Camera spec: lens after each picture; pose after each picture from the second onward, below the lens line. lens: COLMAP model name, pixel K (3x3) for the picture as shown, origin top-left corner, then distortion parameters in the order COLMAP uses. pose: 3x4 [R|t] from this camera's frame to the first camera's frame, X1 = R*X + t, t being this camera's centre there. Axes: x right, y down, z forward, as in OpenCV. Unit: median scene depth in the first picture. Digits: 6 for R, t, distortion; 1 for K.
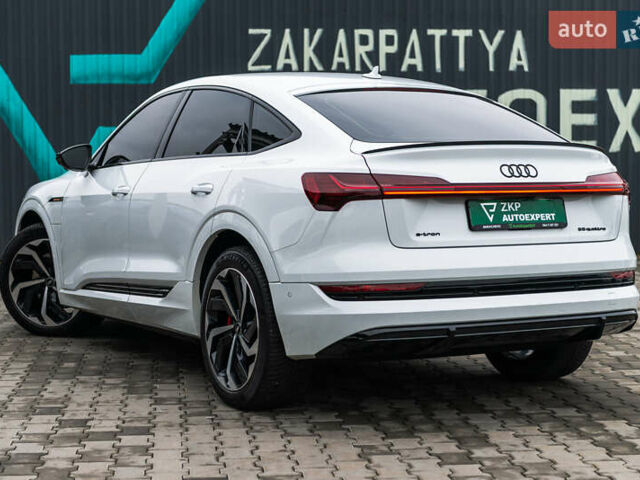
lens RADIAL K [[1405.4, 0, 320.0], [0, 1405.4, 240.0], [0, 0, 1]] dist [0.016942, -0.222184]
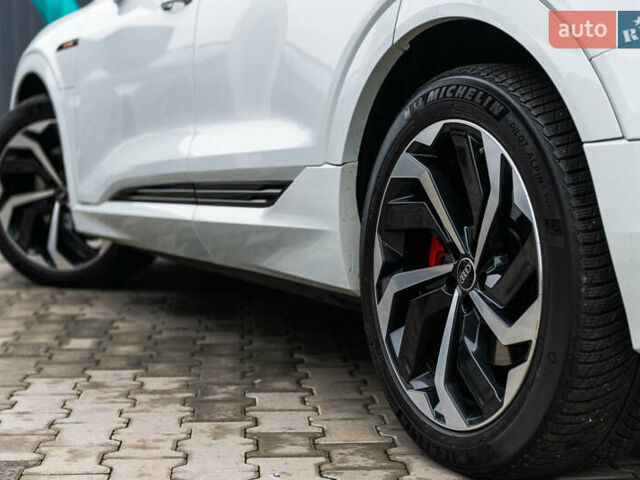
lens RADIAL K [[1405.4, 0, 320.0], [0, 1405.4, 240.0], [0, 0, 1]] dist [0.016942, -0.222184]
pose [[0.998744, 0.005225, -0.049822, -0.072478], [-0.003501, 0.999394, 0.034619, 0.036342], [0.049973, -0.034401, 0.998158, 0.546304]]
